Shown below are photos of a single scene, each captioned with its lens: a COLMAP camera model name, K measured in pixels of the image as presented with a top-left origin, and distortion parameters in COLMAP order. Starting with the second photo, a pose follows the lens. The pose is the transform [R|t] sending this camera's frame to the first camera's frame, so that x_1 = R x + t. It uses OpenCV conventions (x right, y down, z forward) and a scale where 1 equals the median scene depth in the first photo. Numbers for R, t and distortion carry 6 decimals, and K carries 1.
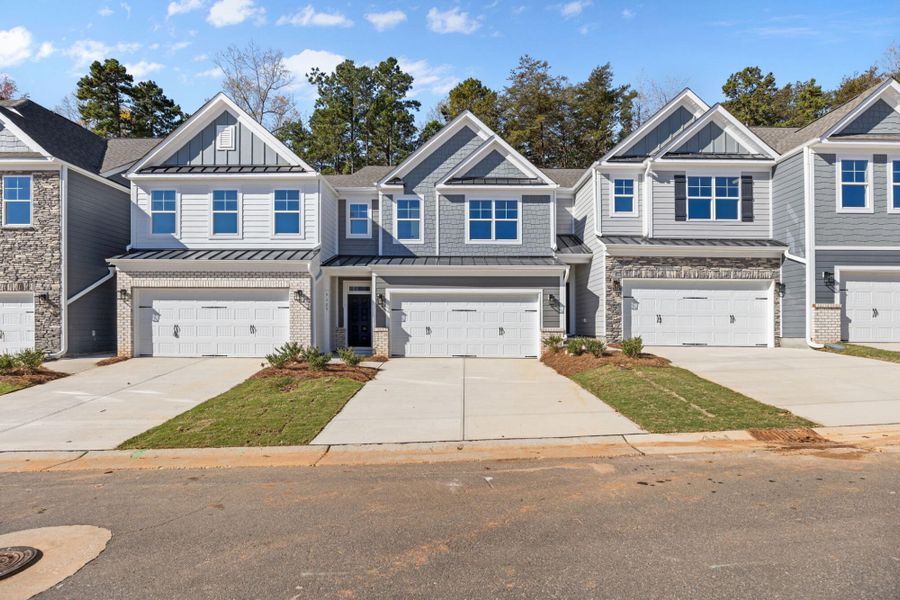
lens RADIAL K [[442.8, 0, 450.6], [0, 442.8, 320.3], [0, 0, 1]] dist [-0.002177, 0.001017]
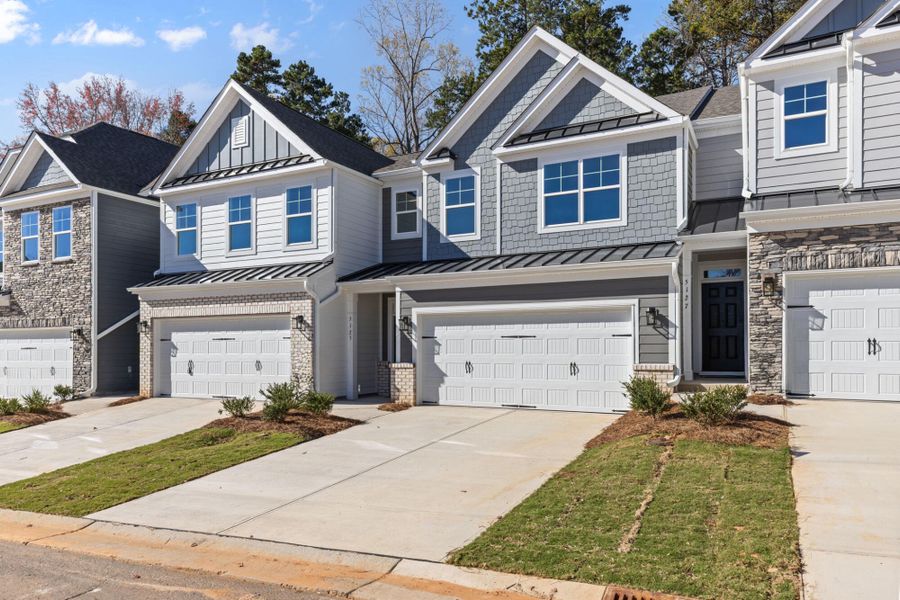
lens RADIAL K [[644.7, 0, 448.6], [0, 644.7, 332.7], [0, 0, 1]] dist [0.056147, -0.002699]
pose [[0.885145, -0.019854, -0.464891, 0.389583], [0.015344, 0.999791, -0.013483, -0.017300], [0.465061, 0.004801, 0.885265, 0.106519]]
